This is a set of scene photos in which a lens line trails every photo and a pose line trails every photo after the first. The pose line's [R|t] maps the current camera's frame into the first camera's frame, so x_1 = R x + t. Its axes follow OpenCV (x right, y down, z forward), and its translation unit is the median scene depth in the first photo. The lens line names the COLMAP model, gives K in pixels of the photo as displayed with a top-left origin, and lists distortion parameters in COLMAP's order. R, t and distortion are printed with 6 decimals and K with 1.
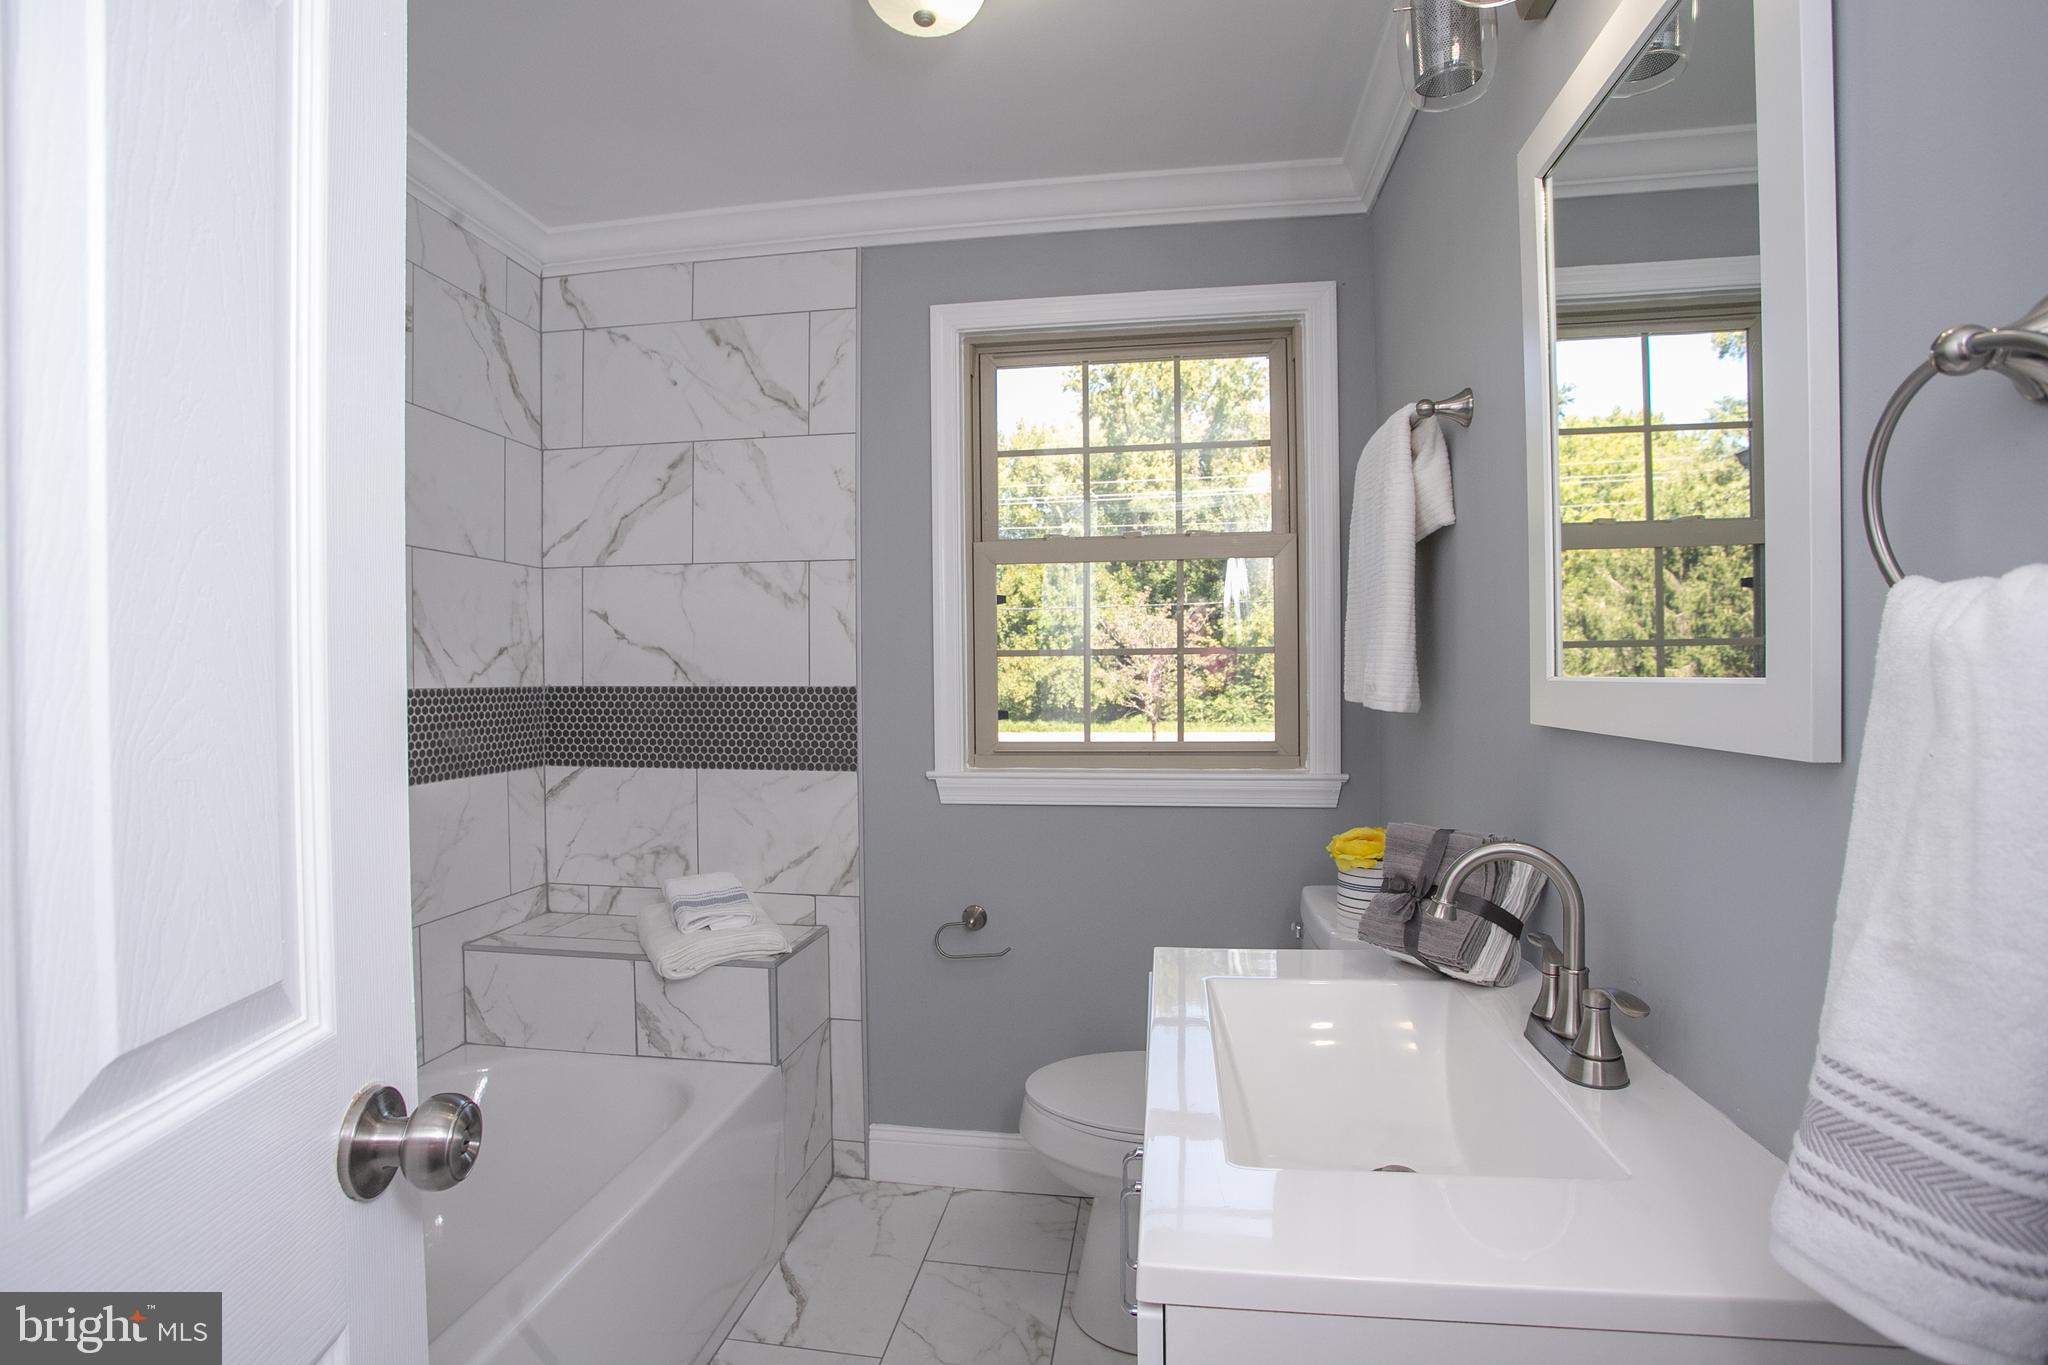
lens RADIAL K [[1010.5, 0, 1001.0], [0, 1010.5, 686.0], [0, 0, 1]] dist [-0.075196, 0.040229]
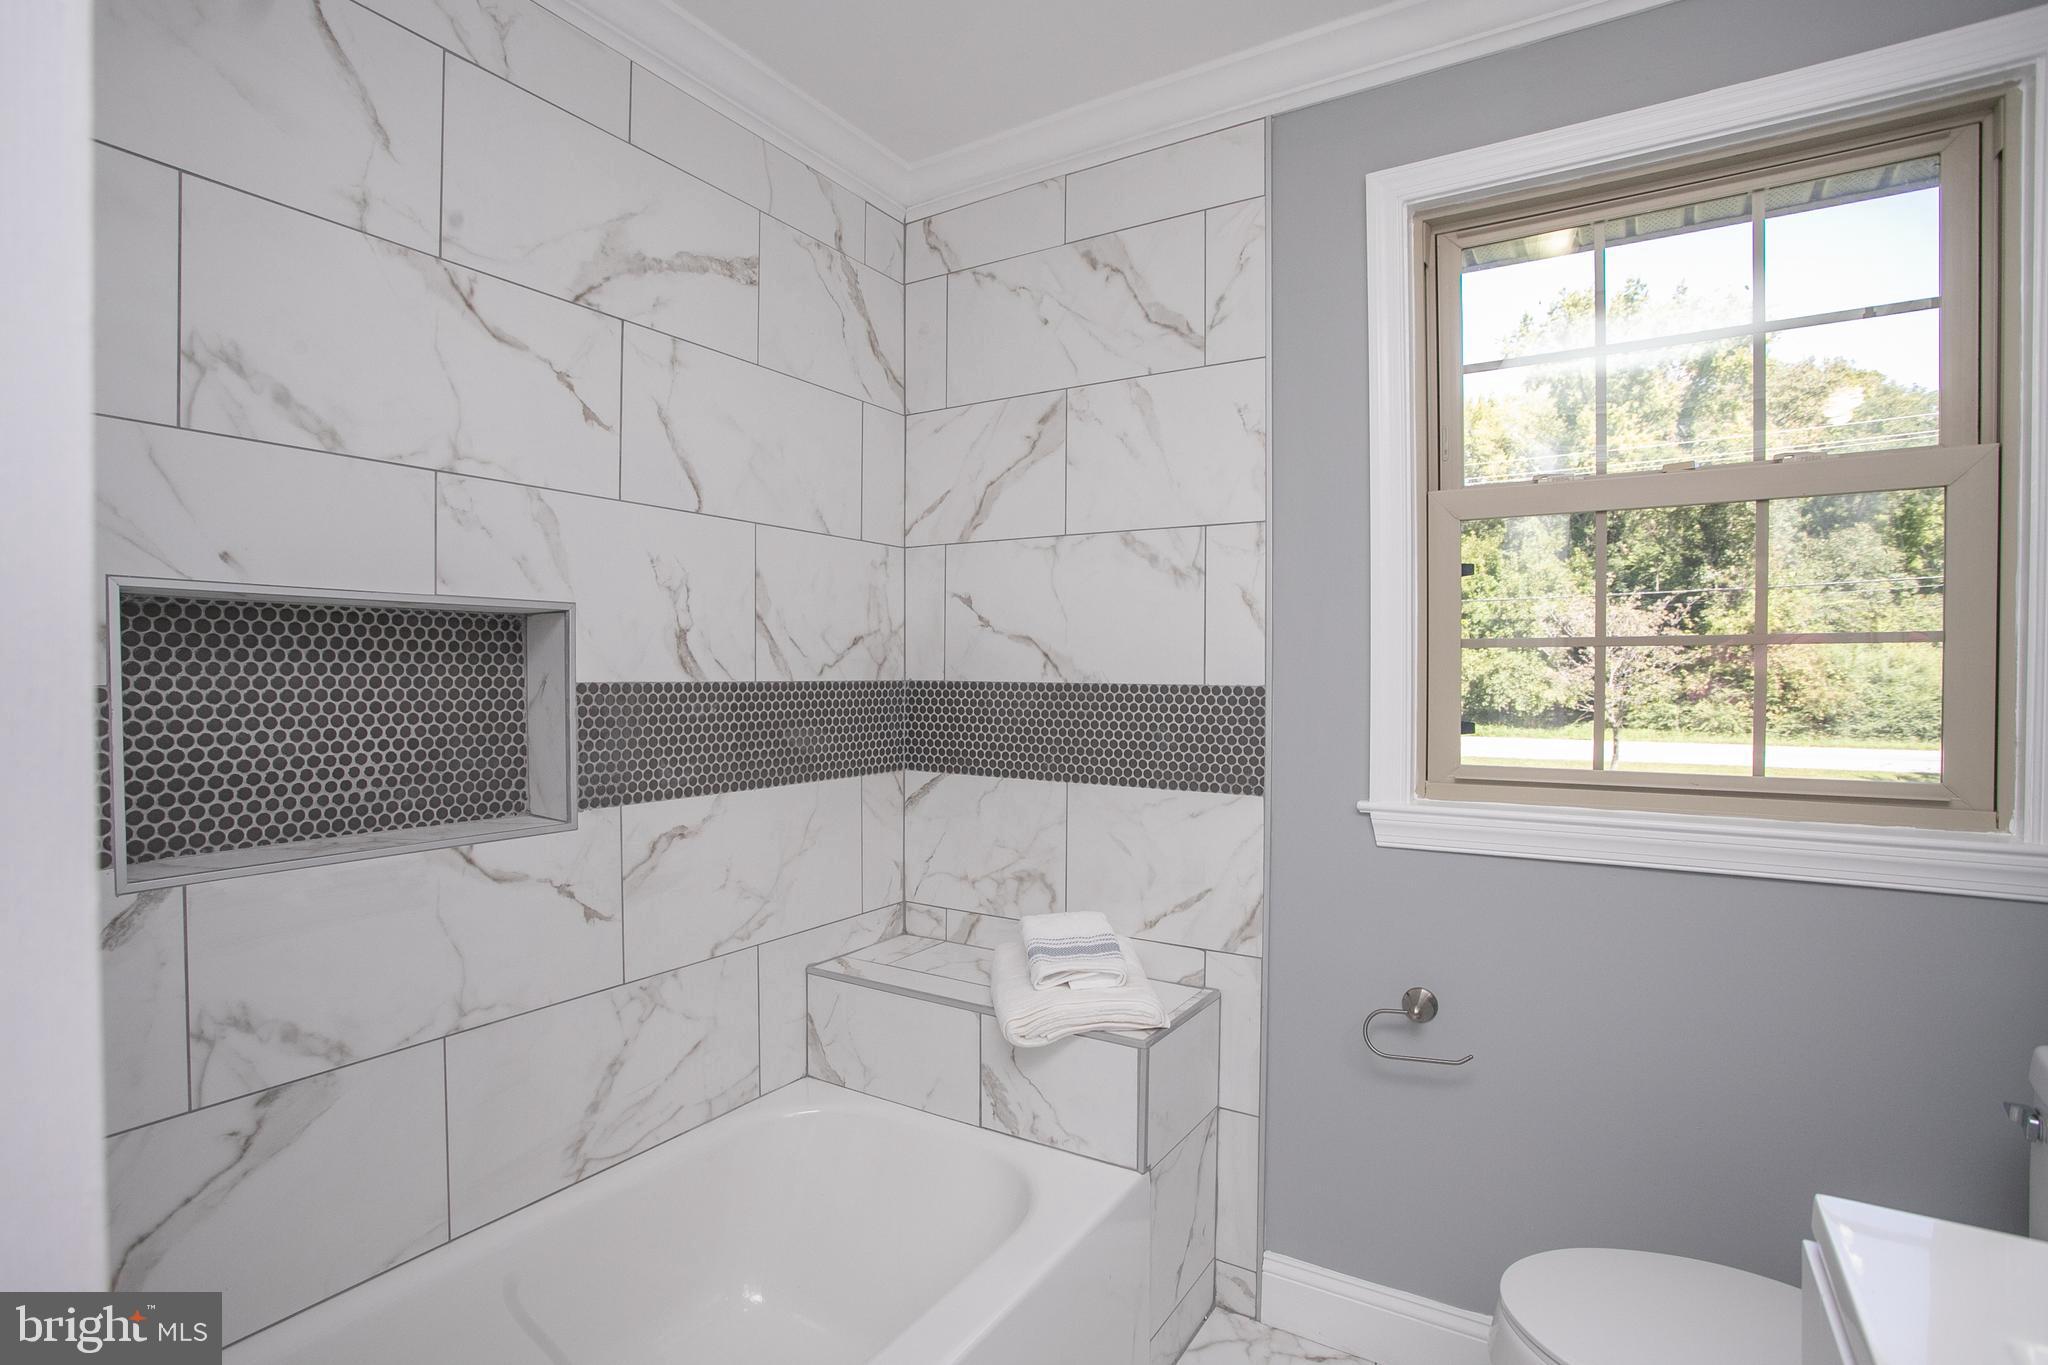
lens RADIAL K [[1007.7, 0, 995.5], [0, 1007.7, 689.3], [0, 0, 1]] dist [-0.089728, 0.031605]
pose [[0.916605, 0.016132, -0.399470, -0.026355], [-0.013187, 0.999862, 0.010119, -0.002067], [0.399578, -0.004008, 0.916691, 0.215545]]
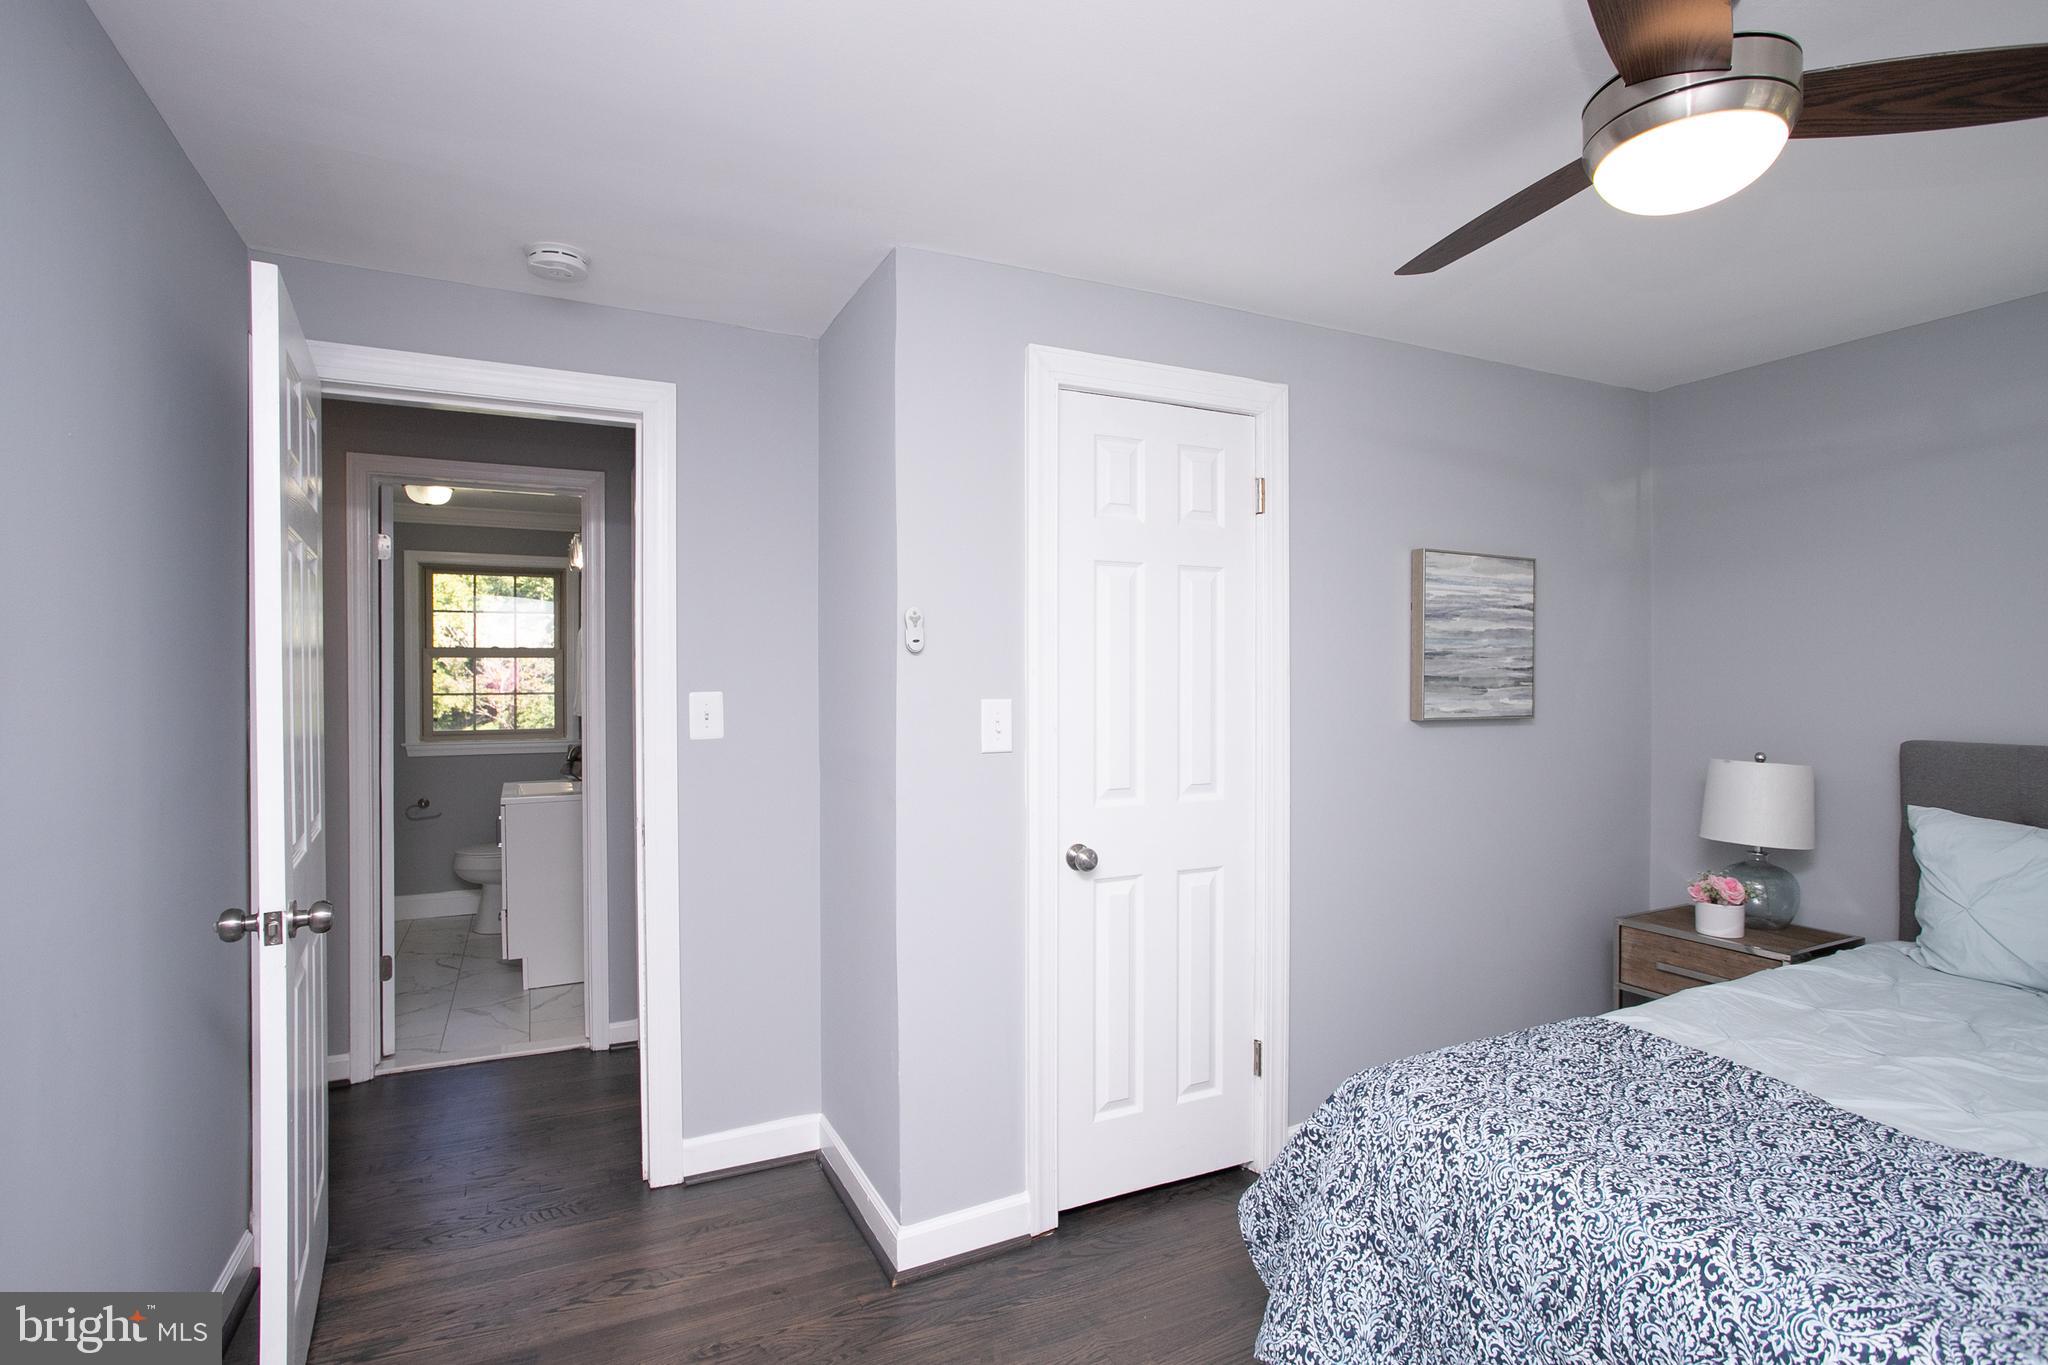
lens RADIAL K [[997.6, 0, 1024.0], [0, 997.6, 682.5], [0, 0, 1]] dist [-0.041873, 0.031747]
pose [[0.806836, 0.005152, 0.590754, -0.251821], [0.000111, 0.999961, -0.008872, -0.039714], [-0.590776, 0.007224, 0.806803, -1.705417]]
